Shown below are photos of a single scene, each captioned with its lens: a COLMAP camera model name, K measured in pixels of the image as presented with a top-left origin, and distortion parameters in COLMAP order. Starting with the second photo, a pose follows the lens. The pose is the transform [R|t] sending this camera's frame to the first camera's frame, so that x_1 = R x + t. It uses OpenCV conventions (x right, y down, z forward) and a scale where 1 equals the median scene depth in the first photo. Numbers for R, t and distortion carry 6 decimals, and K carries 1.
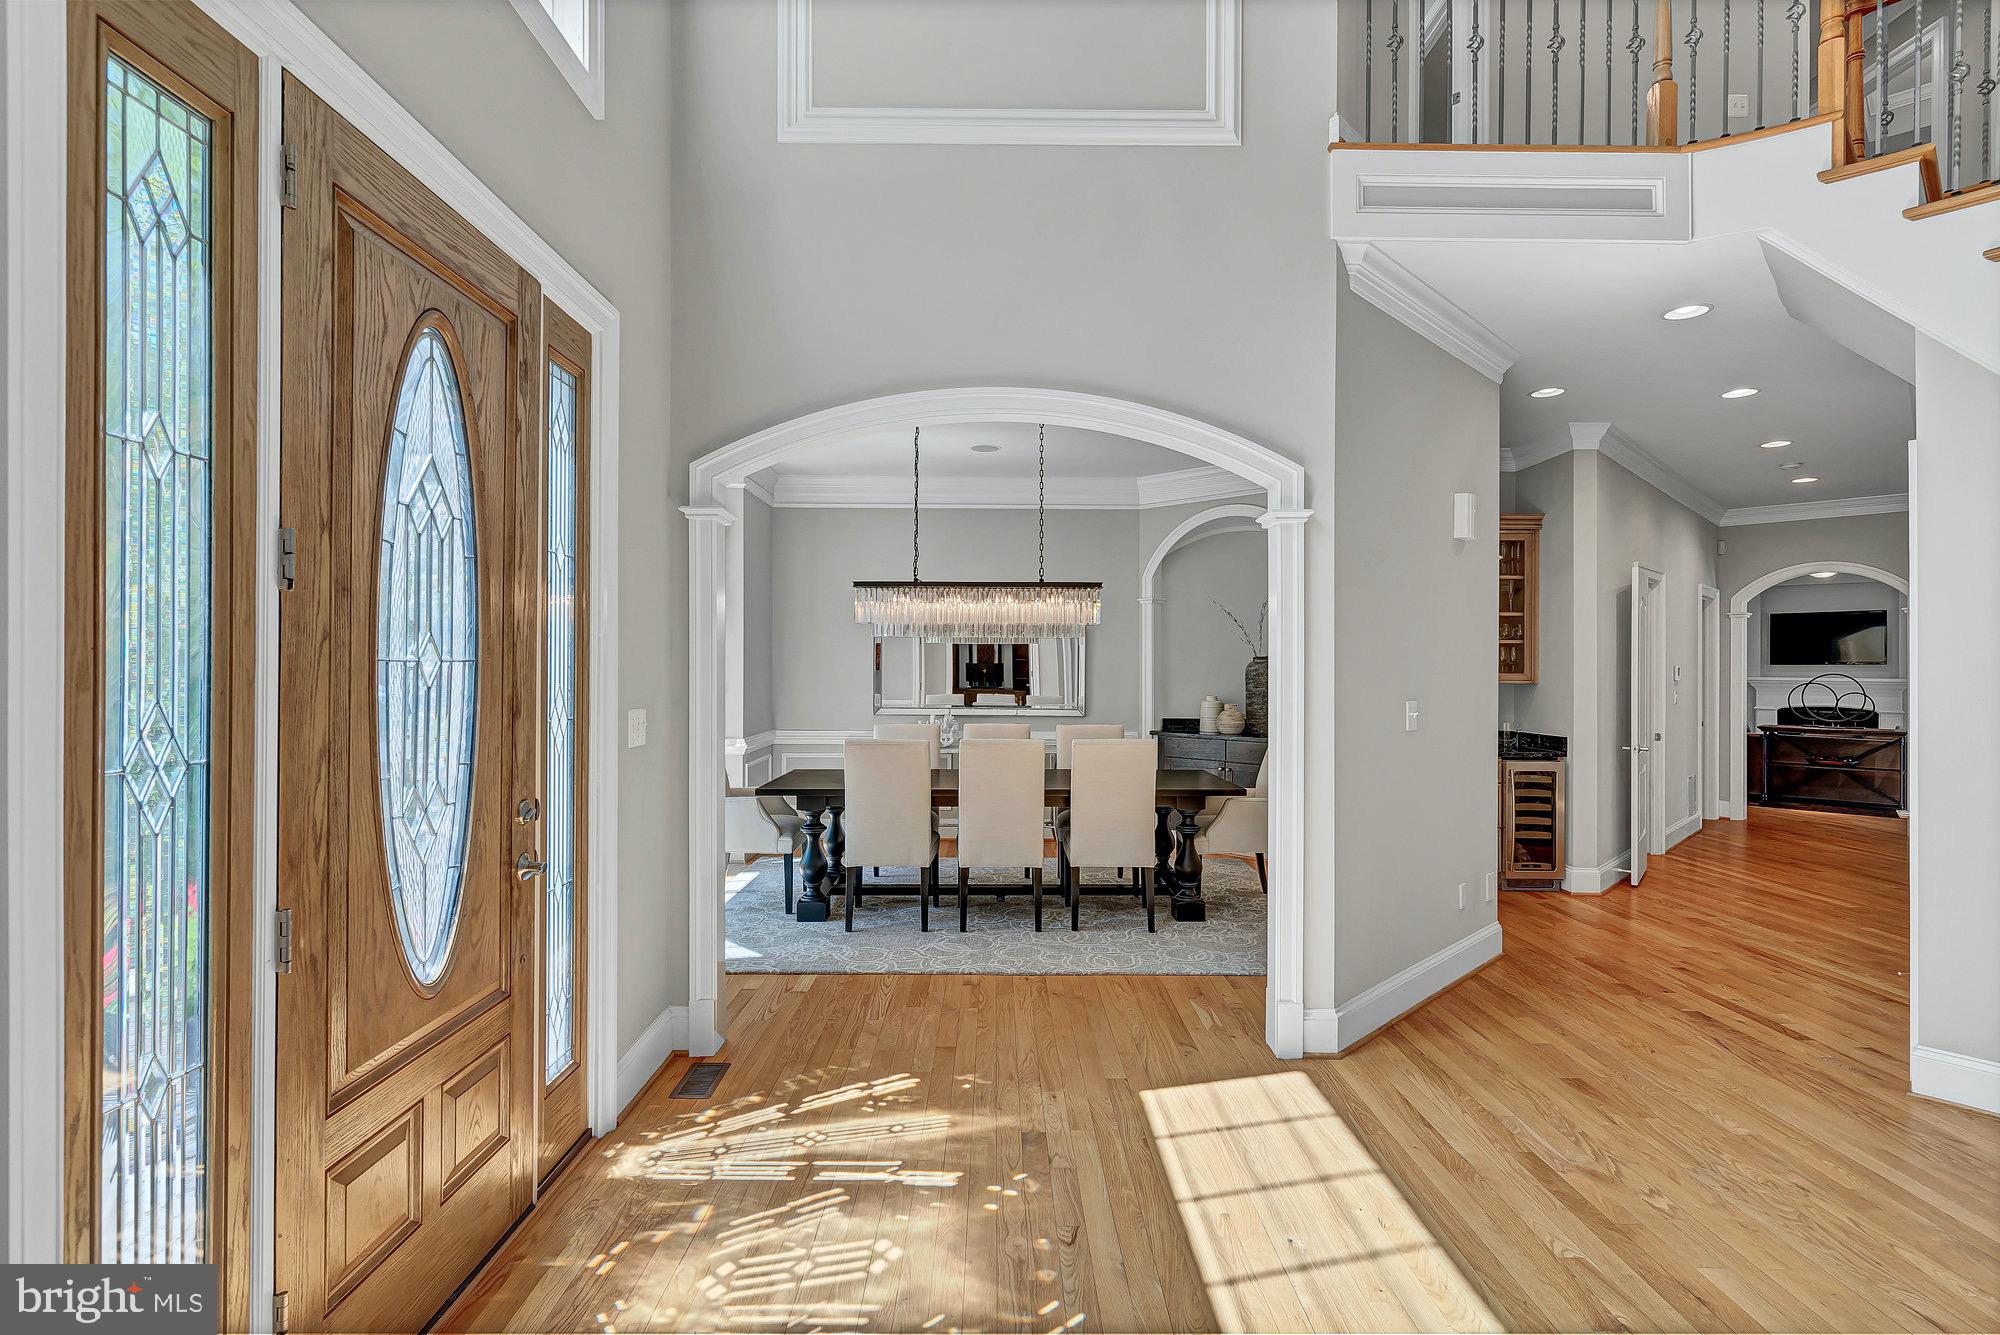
lens RADIAL K [[984.9, 0, 1000.0], [0, 984.9, 667.5], [0, 0, 1]] dist [0.001274, 0.000348]
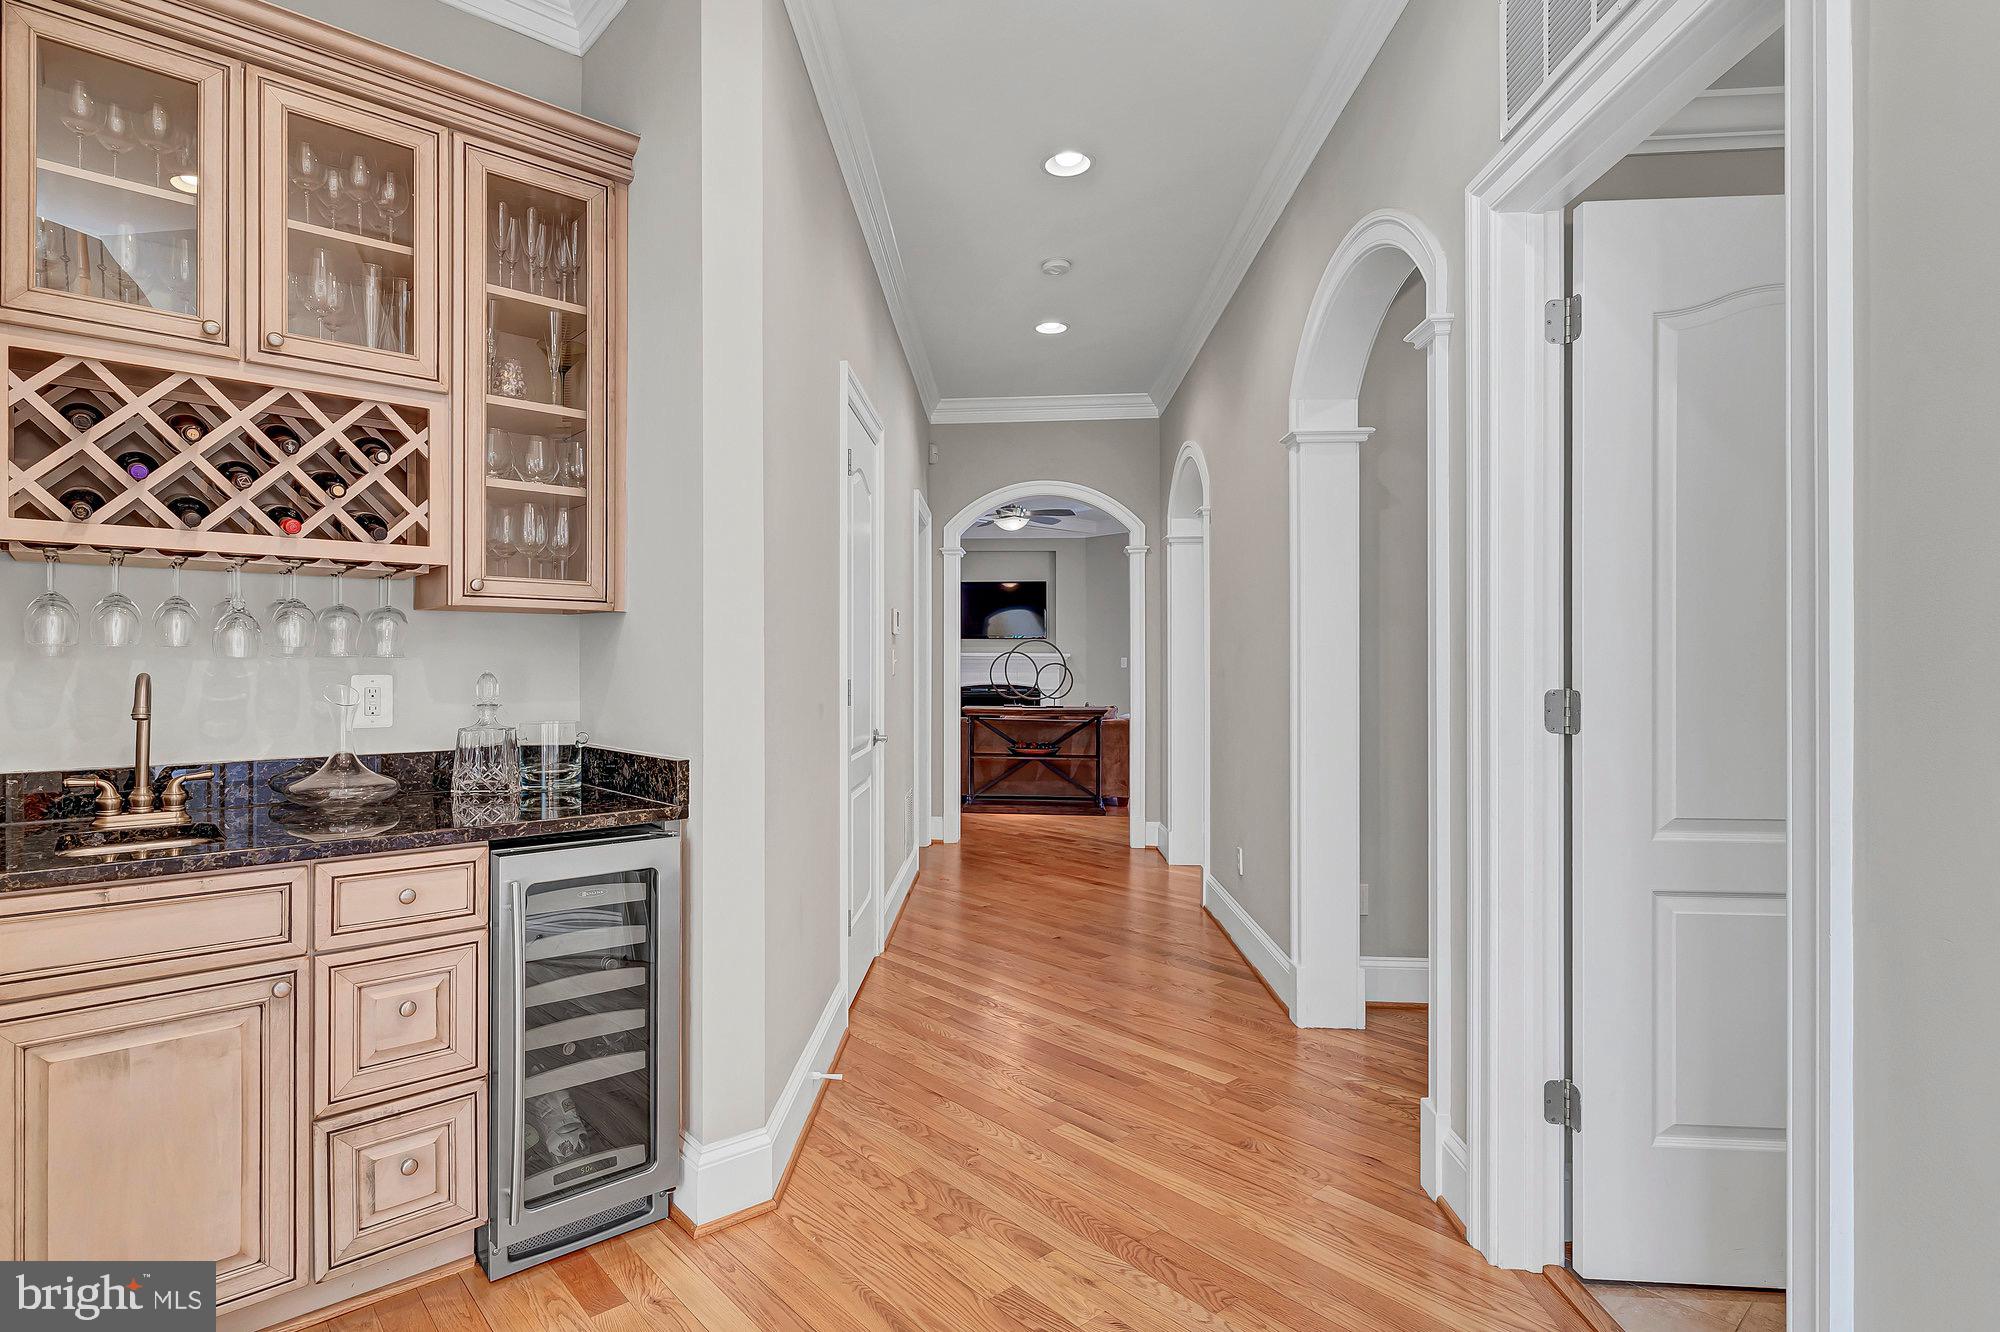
lens RADIAL K [[993.5, 0, 996.5], [0, 993.5, 656.6], [0, 0, 1]] dist [0.001244, 0.000396]
pose [[0.726996, 0.001540, 0.686640, 0.288301], [0.002125, 0.999988, -0.004494, 0.025363], [-0.686639, 0.004726, 0.726983, 0.468853]]
